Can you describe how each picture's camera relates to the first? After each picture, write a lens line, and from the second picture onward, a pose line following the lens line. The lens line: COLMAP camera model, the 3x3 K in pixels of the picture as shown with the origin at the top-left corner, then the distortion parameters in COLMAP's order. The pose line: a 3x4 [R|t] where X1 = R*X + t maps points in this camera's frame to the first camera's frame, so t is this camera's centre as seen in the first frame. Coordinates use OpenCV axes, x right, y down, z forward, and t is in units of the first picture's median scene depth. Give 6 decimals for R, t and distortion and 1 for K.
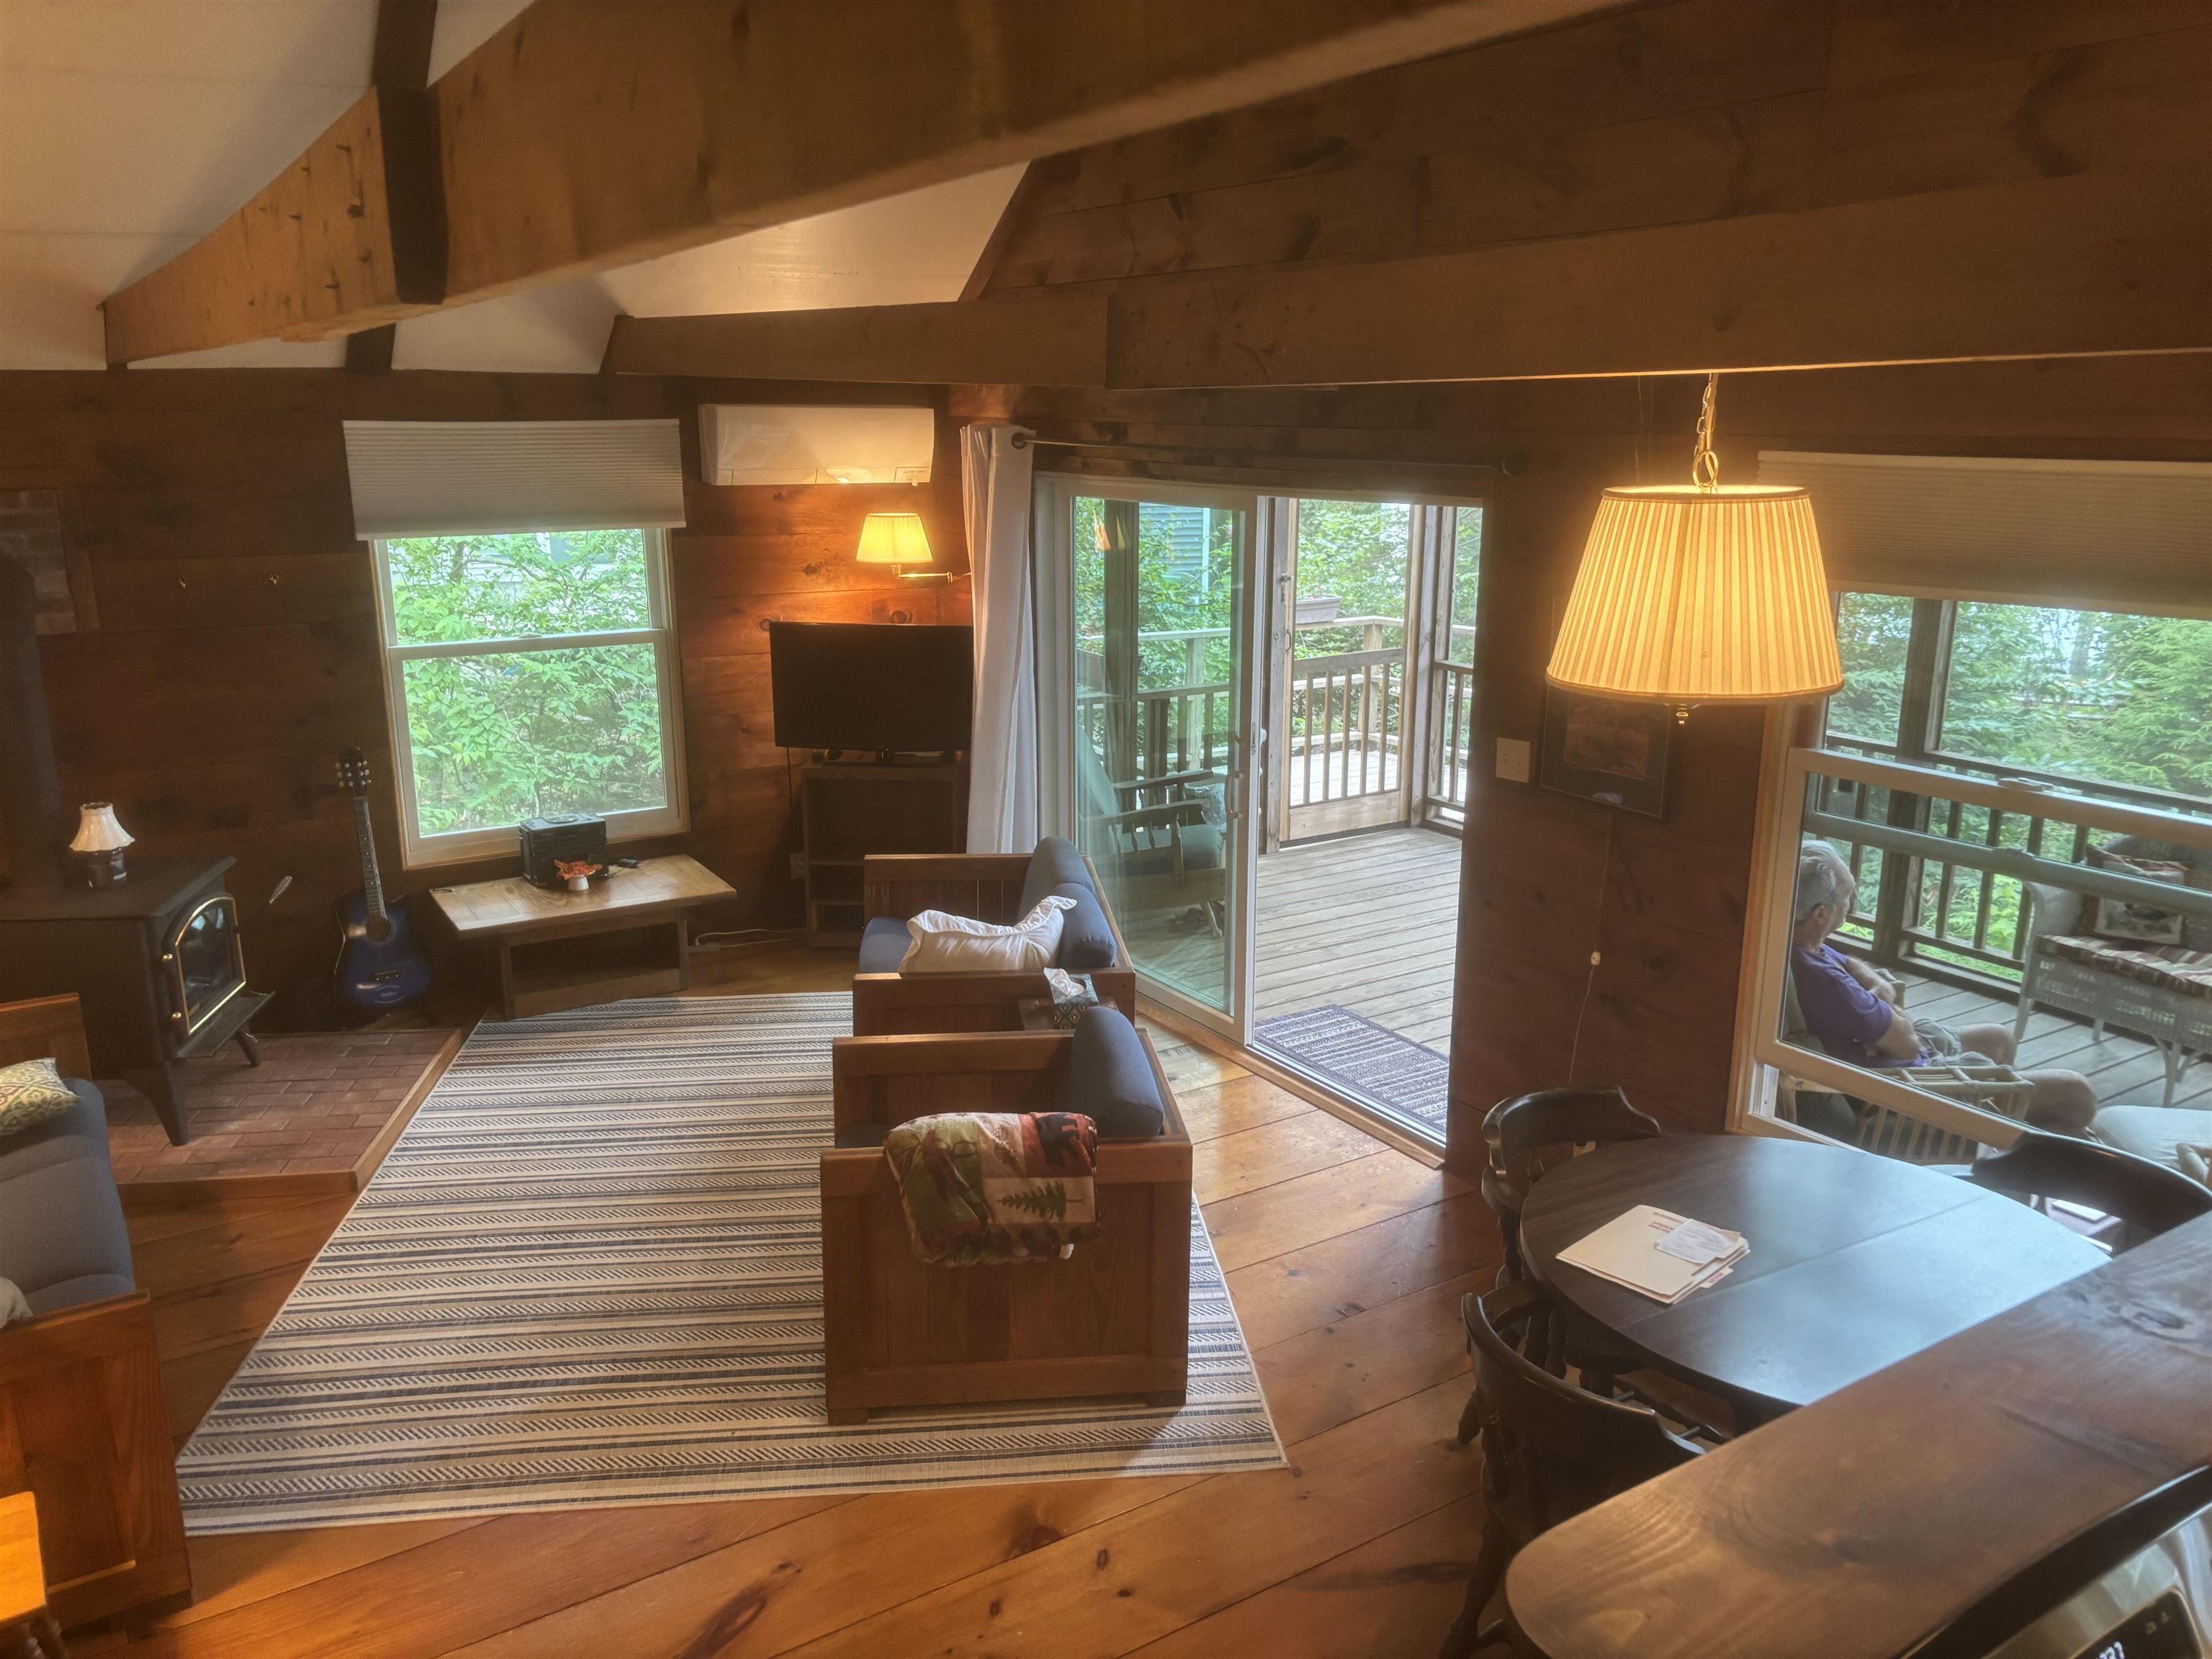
lens RADIAL K [[1667.3, 0, 1106.0], [0, 1667.3, 829.5], [0, 0, 1]] dist [0.006506, 0.002166]
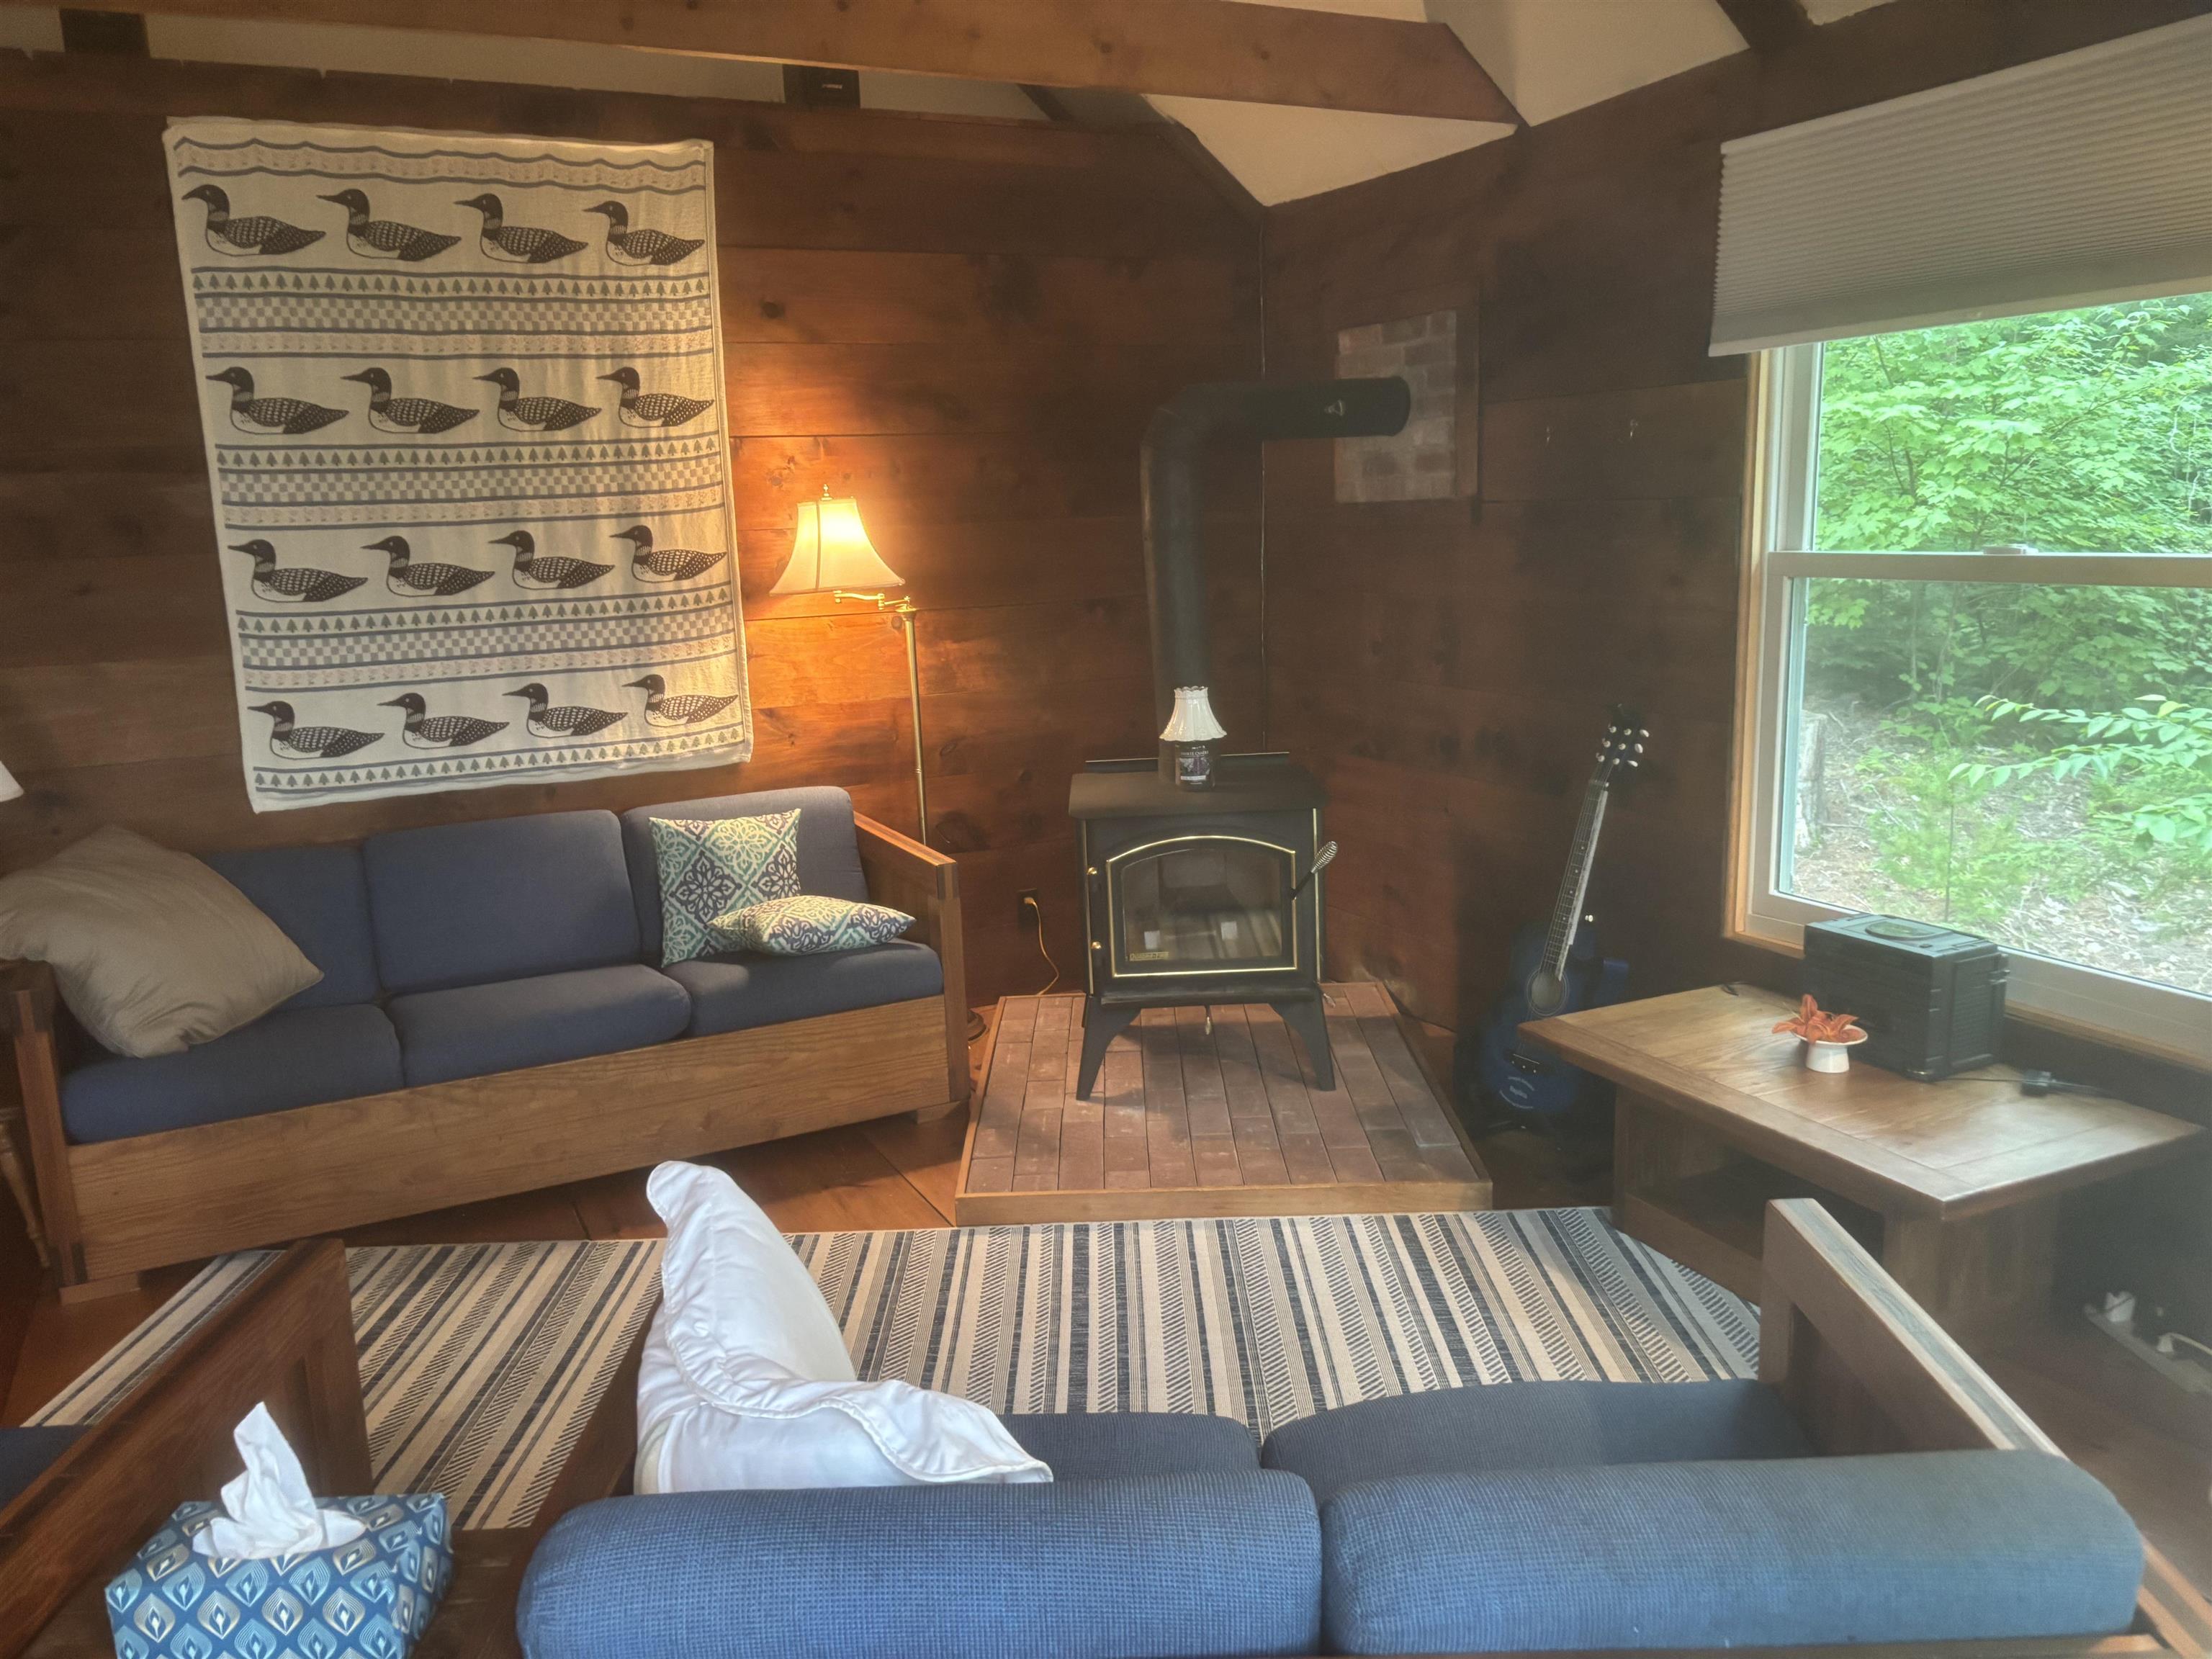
lens RADIAL K [[1666.9, 0, 1101.7], [0, 1666.9, 842.0], [0, 0, 1]] dist [0.017126, 0.002222]
pose [[-0.104038, 0.201975, -0.973849, 0.175240], [-0.200227, 0.954862, 0.219427, -0.096719], [0.974210, 0.217819, -0.058901, 0.865430]]
